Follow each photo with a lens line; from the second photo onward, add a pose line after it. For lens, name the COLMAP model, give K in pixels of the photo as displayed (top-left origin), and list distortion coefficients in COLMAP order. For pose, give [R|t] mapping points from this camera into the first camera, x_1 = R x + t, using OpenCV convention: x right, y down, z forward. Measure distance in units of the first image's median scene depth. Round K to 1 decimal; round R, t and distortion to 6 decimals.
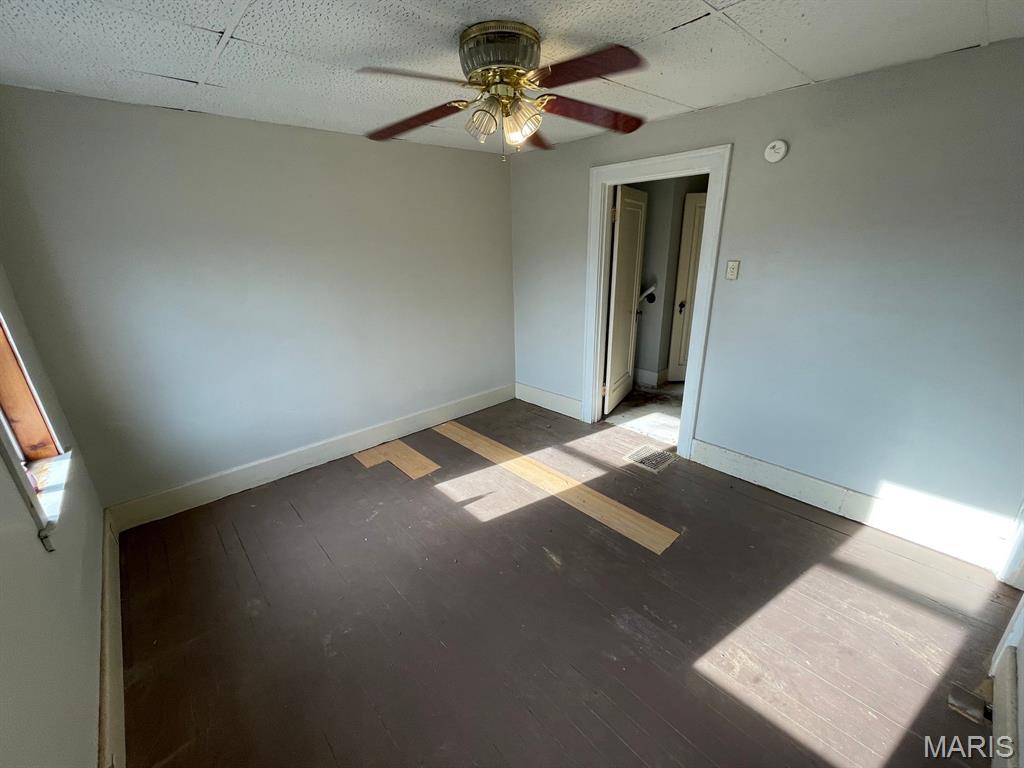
lens RADIAL K [[410.7, 0, 510.0], [0, 410.7, 389.3], [0, 0, 1]] dist [-0.001215, 0.000253]
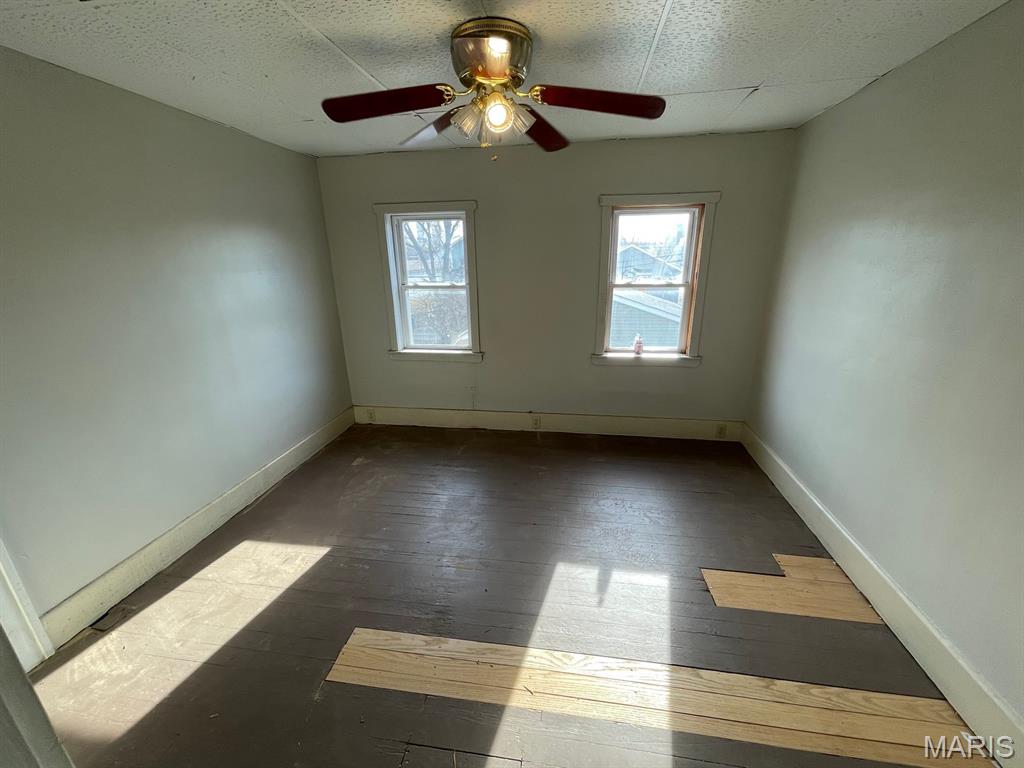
lens RADIAL K [[410.7, 0, 510.0], [0, 410.7, 389.3], [0, 0, 1]] dist [-0.001215, 0.000253]
pose [[-0.778920, 0.232895, -0.582274, 0.377389], [-0.173971, 0.811797, 0.557423, -0.382220], [0.602509, 0.535487, -0.591808, 1.090304]]
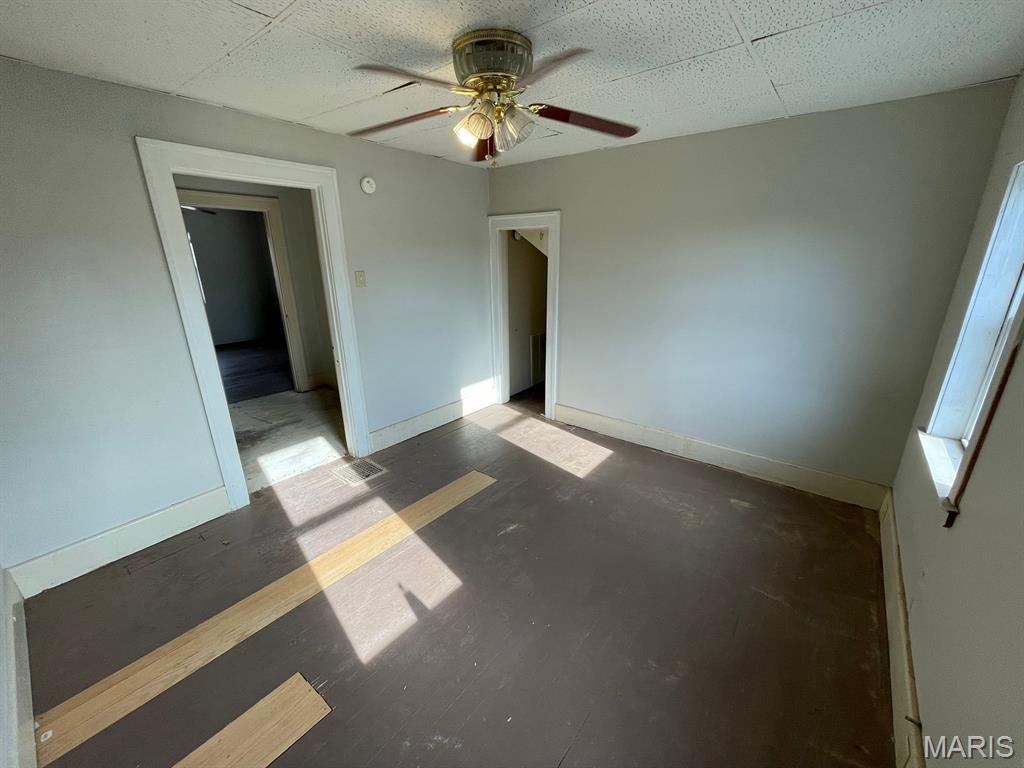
lens RADIAL K [[410.7, 0, 510.0], [0, 410.7, 389.3], [0, 0, 1]] dist [-0.001215, 0.000253]
pose [[-0.147334, -0.288673, 0.946023, -0.647924], [0.344339, 0.881658, 0.322660, -0.221163], [-0.927213, 0.373291, -0.030497, 0.685503]]
